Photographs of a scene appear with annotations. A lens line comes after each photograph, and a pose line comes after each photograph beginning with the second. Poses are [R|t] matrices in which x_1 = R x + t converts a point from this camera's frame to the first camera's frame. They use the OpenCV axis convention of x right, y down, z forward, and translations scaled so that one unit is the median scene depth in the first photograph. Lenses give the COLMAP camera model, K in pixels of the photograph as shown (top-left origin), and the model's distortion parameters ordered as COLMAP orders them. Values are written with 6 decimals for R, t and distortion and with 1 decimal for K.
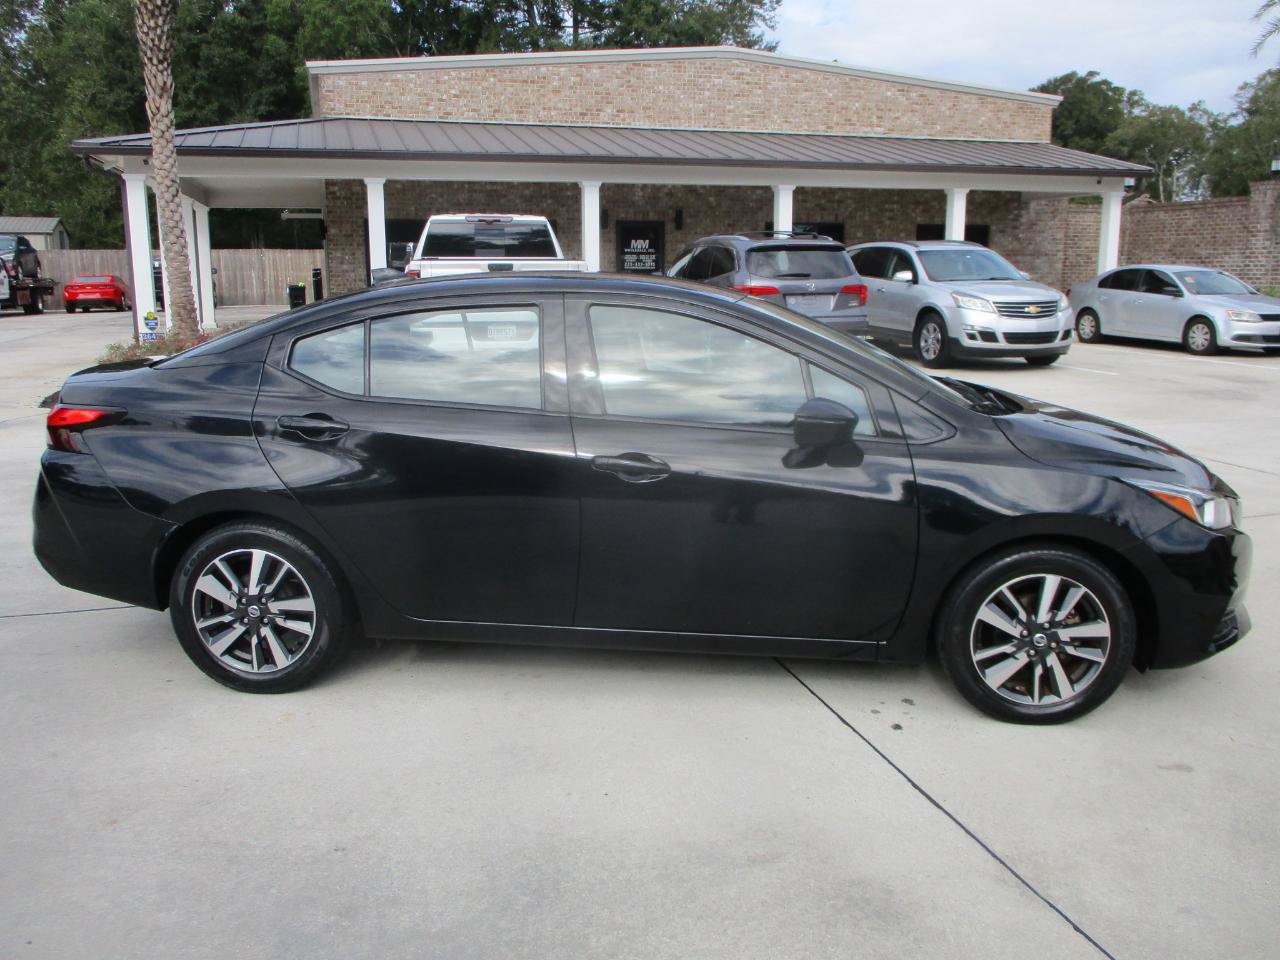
lens RADIAL K [[1048.1, 0, 642.4], [0, 1048.1, 466.5], [0, 0, 1]] dist [-0.026228, -0.002649]
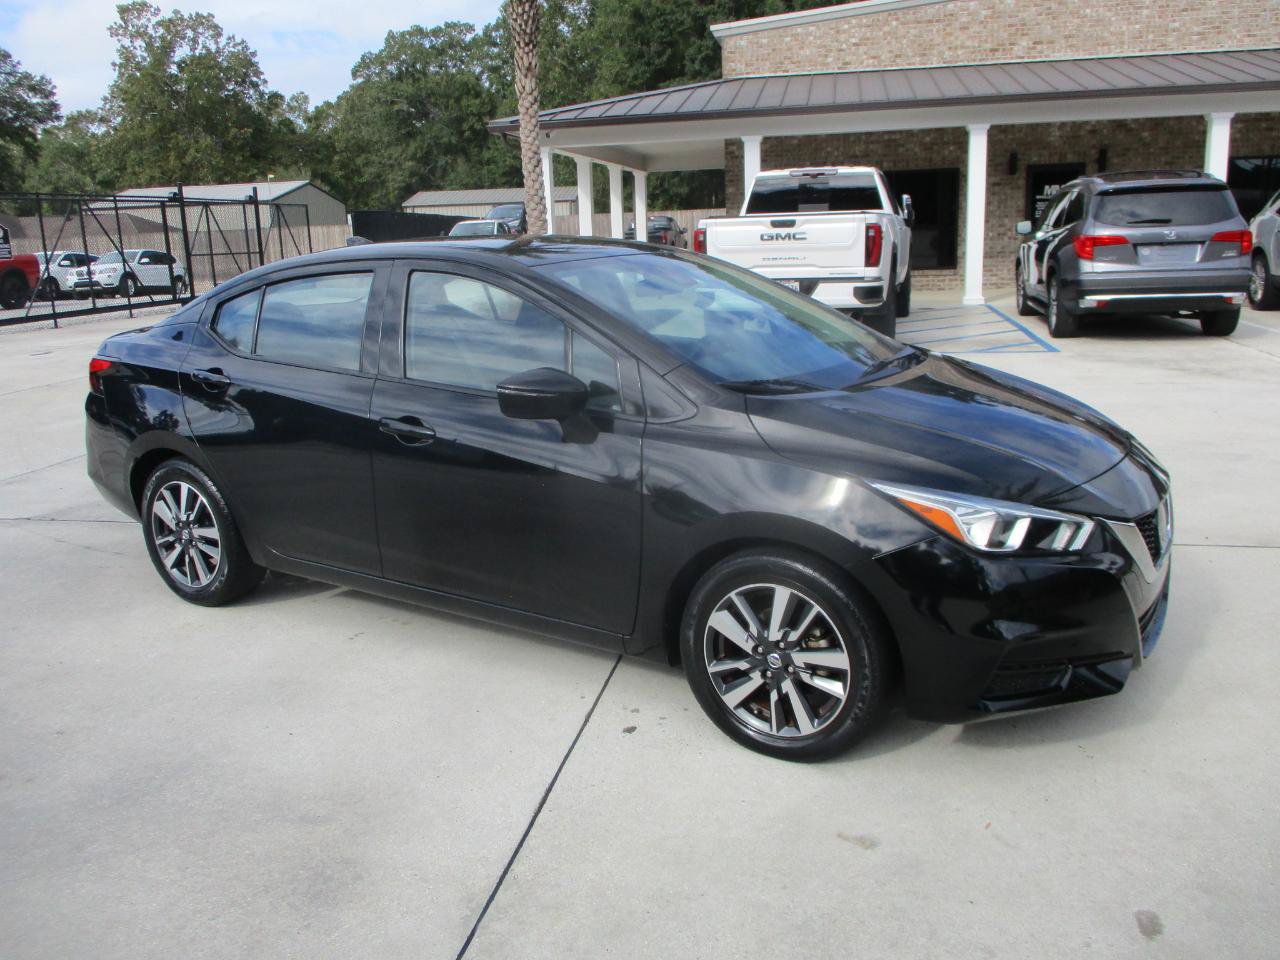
lens RADIAL K [[1048.1, 0, 647.5], [0, 1048.1, 470.0], [0, 0, 1]] dist [-0.026228, -0.002649]
pose [[0.889586, 0.072919, -0.450909, 0.165573], [-0.052098, 0.996931, 0.058436, -0.008321], [0.453787, -0.028492, 0.890655, 0.048929]]
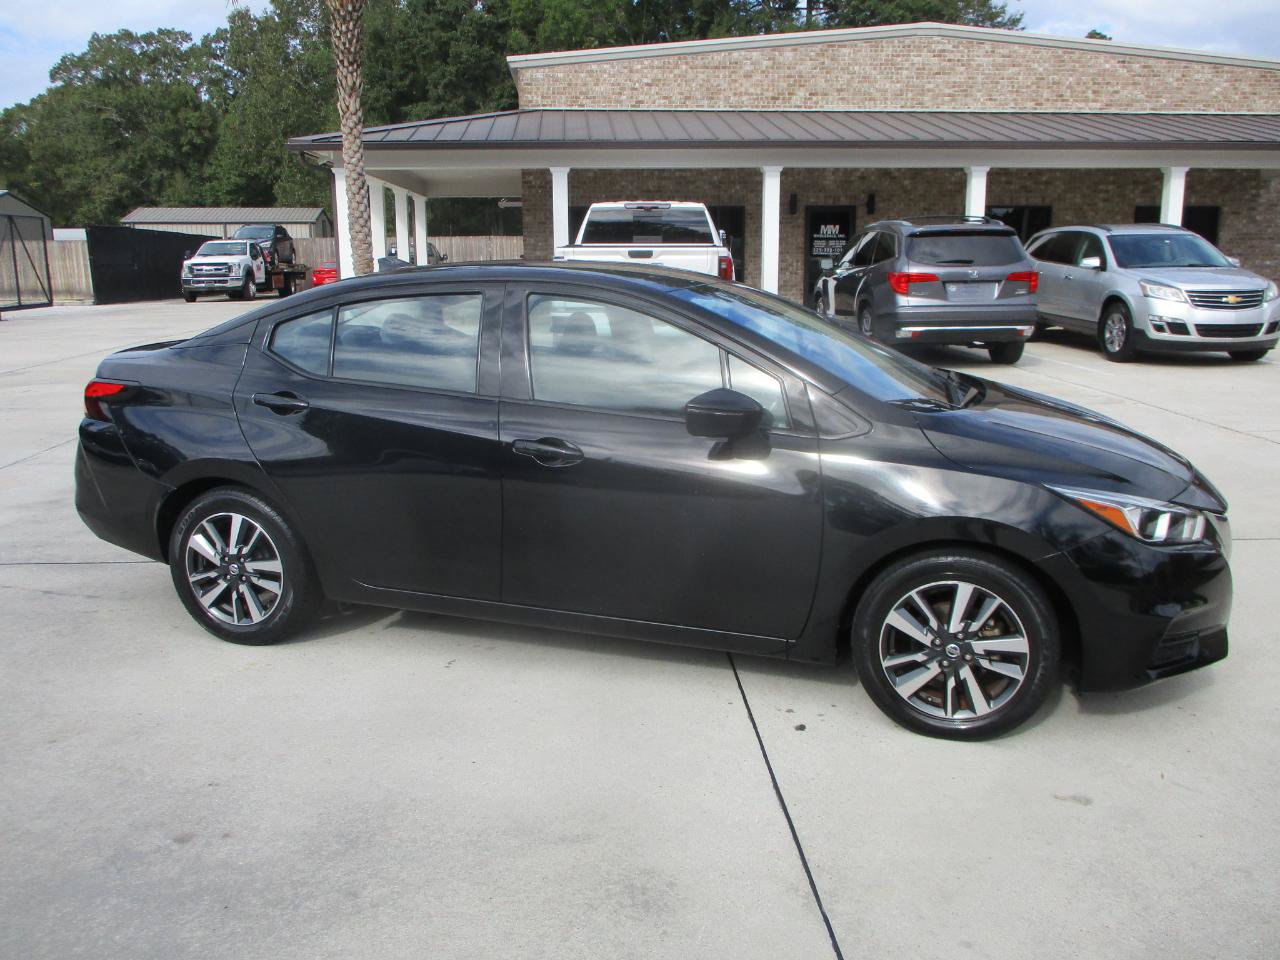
lens RADIAL K [[1048.1, 0, 645.7], [0, 1048.1, 468.0], [0, 0, 1]] dist [-0.026228, -0.002649]
pose [[0.975616, 0.040841, -0.215649, 0.076611], [-0.037573, 0.999109, 0.019237, -0.001752], [0.216243, -0.010665, 0.976281, 0.003837]]
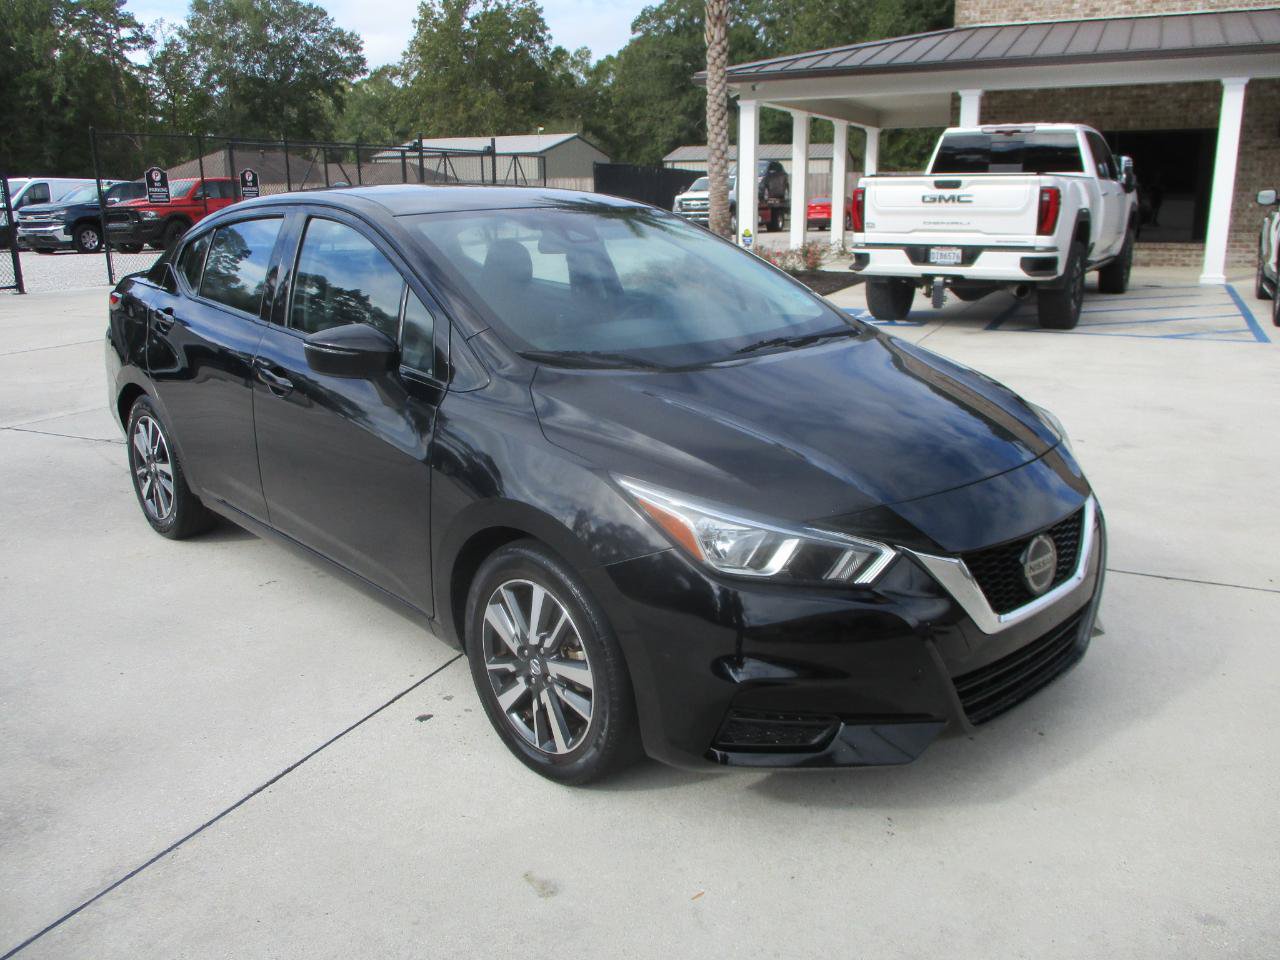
lens RADIAL K [[1048.1, 0, 649.3], [0, 1048.1, 471.4], [0, 0, 1]] dist [-0.026228, -0.002649]
pose [[0.748252, 0.163209, -0.643025, 0.227385], [-0.114282, 0.986487, 0.117401, -0.018230], [0.653497, -0.014360, 0.756793, 0.119722]]
